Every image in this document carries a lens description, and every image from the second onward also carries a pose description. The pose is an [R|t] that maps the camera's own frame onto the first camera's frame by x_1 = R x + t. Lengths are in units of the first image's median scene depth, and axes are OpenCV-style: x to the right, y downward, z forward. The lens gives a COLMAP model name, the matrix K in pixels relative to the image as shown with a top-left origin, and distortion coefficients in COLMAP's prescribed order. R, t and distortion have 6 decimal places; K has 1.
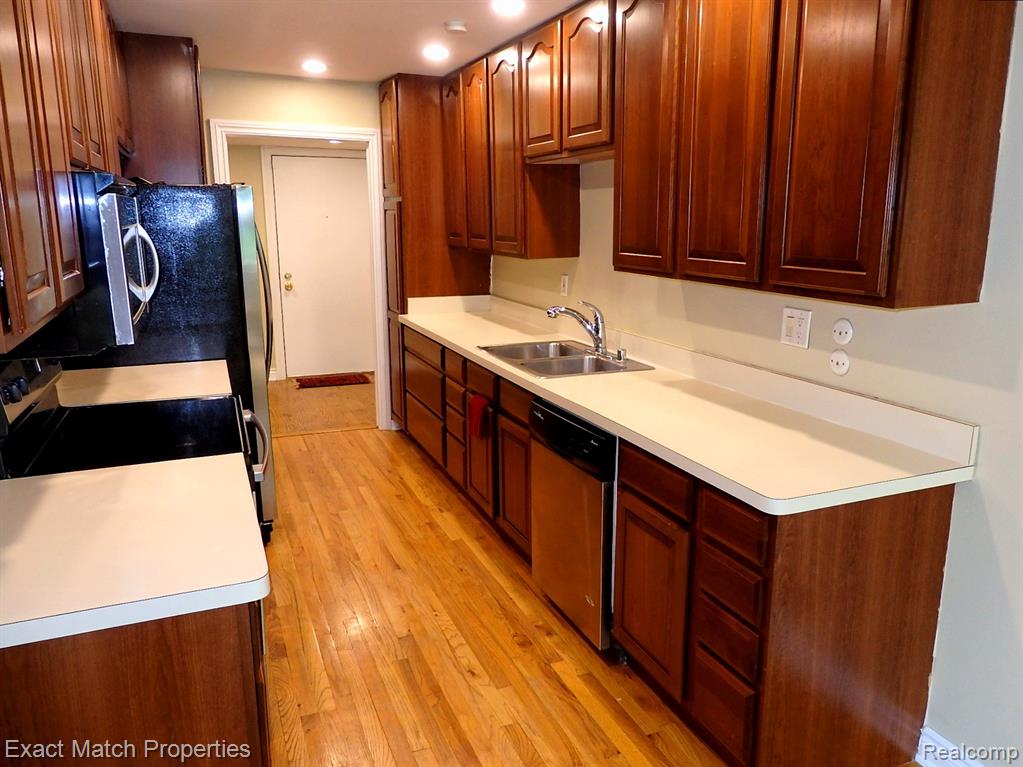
lens RADIAL K [[758.7, 0, 511.5], [0, 758.7, 383.5], [0, 0, 1]] dist [0.000706, 0.004140]
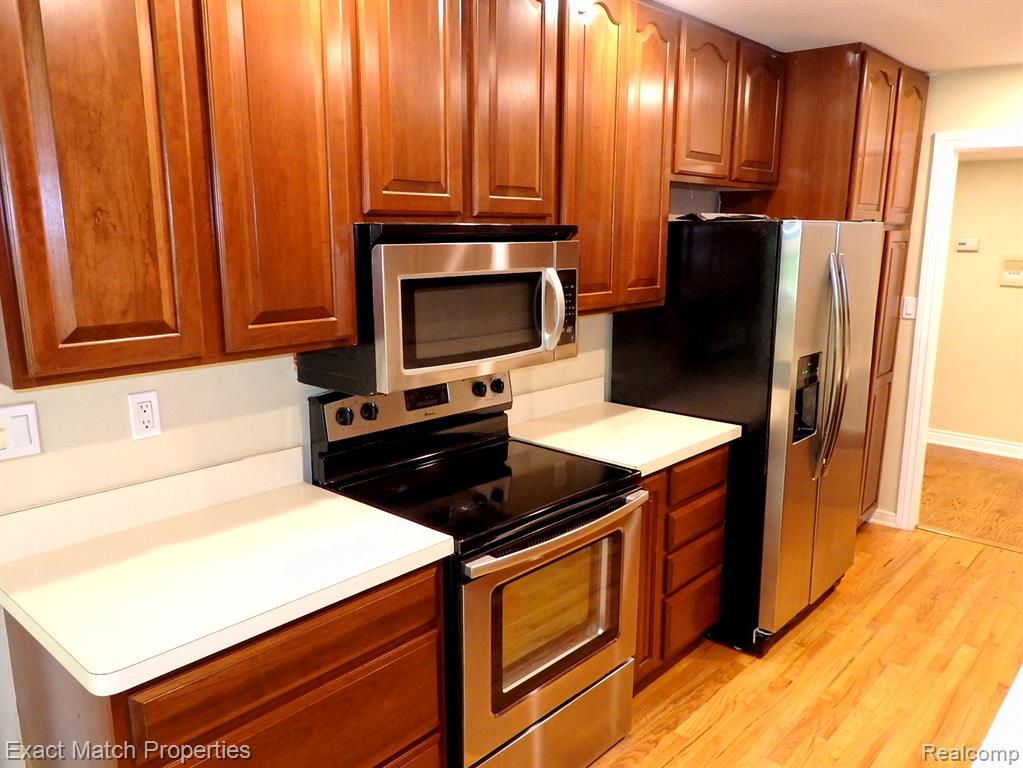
lens RADIAL K [[774.3, 0, 532.3], [0, 774.3, 385.3], [0, 0, 1]] dist [0.005853, 0.004575]
pose [[0.444618, 0.179605, -0.877529, 0.208726], [-0.200438, 0.974797, 0.097957, -0.088167], [0.873006, 0.132337, 0.469412, 0.296392]]
